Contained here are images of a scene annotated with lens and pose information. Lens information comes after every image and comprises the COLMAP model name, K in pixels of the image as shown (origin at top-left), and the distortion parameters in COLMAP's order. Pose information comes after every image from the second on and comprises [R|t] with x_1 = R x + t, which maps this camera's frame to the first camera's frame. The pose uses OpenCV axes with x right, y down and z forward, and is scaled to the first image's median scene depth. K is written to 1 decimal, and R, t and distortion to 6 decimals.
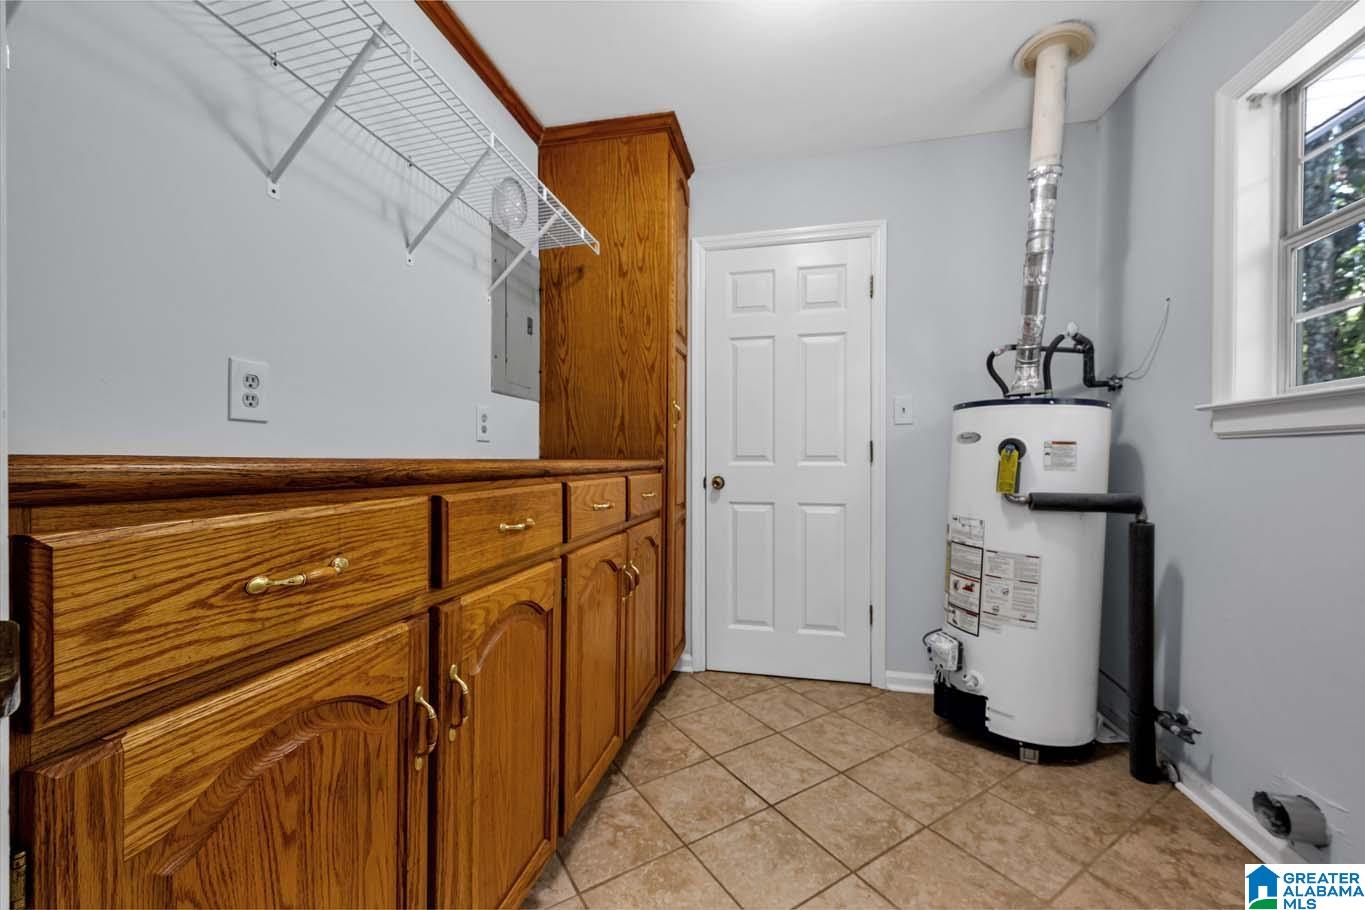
lens RADIAL K [[509.1, 0, 674.4], [0, 509.1, 459.8], [0, 0, 1]] dist [-0.000598, -0.000007]
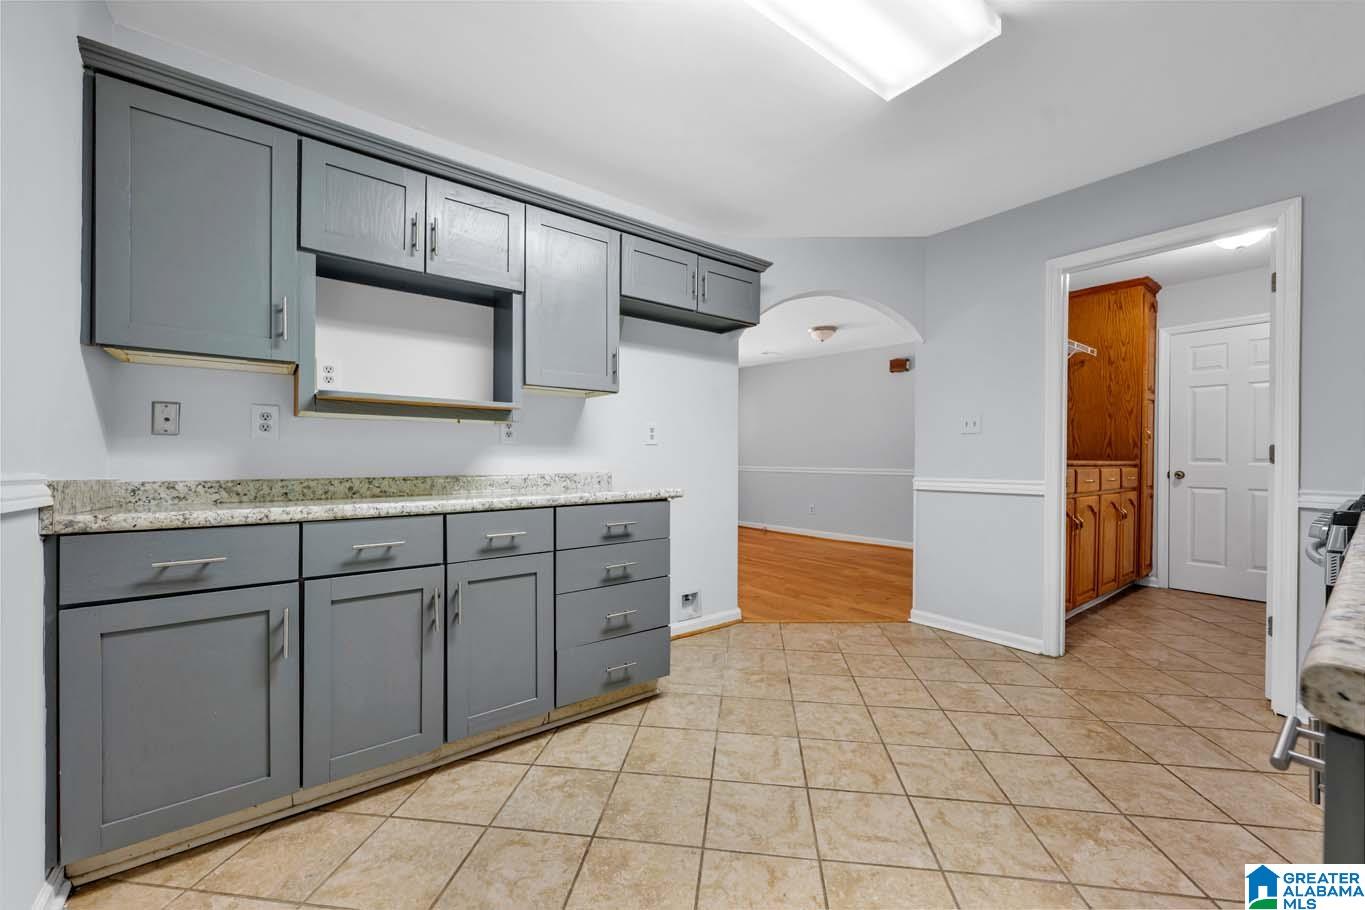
lens RADIAL K [[541.5, 0, 683.6], [0, 541.5, 462.0], [0, 0, 1]] dist [0.002364, 0.000588]
pose [[0.781108, 0.005900, -0.624367, -0.080690], [-0.003328, 0.999980, 0.005286, -0.000633], [0.624386, -0.002051, 0.781113, -1.564688]]
